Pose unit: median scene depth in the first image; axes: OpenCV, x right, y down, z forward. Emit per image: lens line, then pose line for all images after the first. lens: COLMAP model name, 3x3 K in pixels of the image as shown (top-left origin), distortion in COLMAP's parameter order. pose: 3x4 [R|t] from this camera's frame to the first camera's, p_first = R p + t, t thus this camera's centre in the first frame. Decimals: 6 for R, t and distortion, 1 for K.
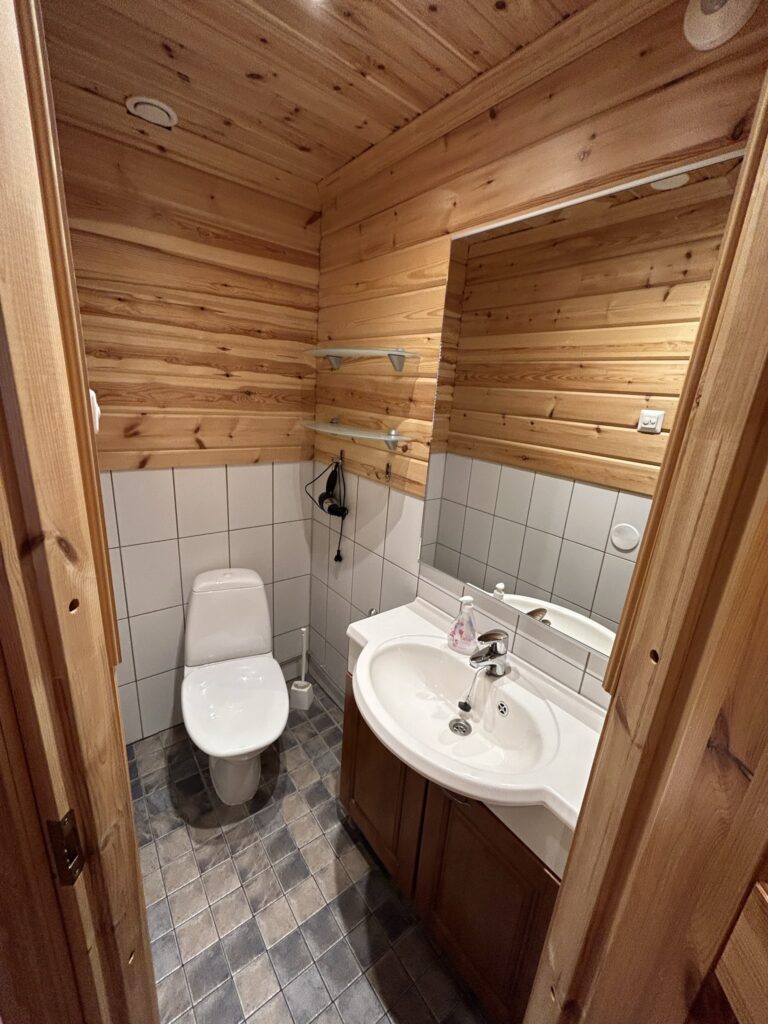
lens RADIAL K [[413.8, 0, 382.6], [0, 413.8, 510.0], [0, 0, 1]] dist [0.000776, -0.000441]
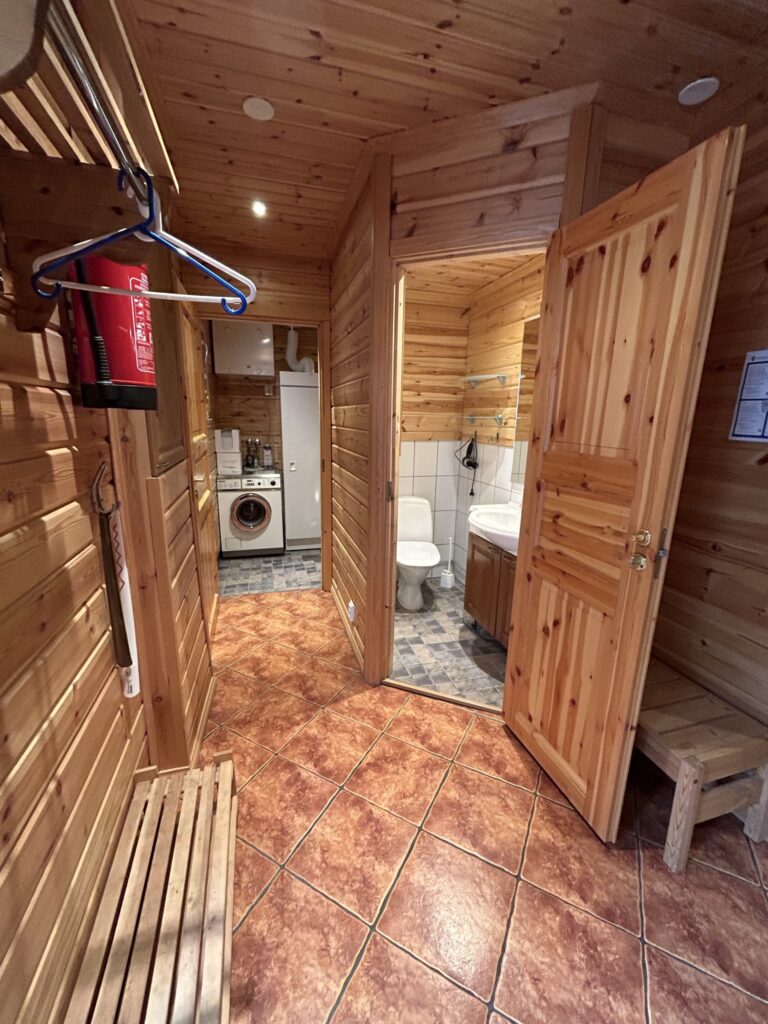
lens RADIAL K [[413.8, 0, 383.6], [0, 413.8, 513.1], [0, 0, 1]] dist [0.000776, -0.000441]
pose [[0.928382, 0.032836, -0.370173, 0.233167], [-0.060393, 0.996178, -0.063097, 0.391359], [0.366686, 0.080934, 0.926818, -0.892760]]
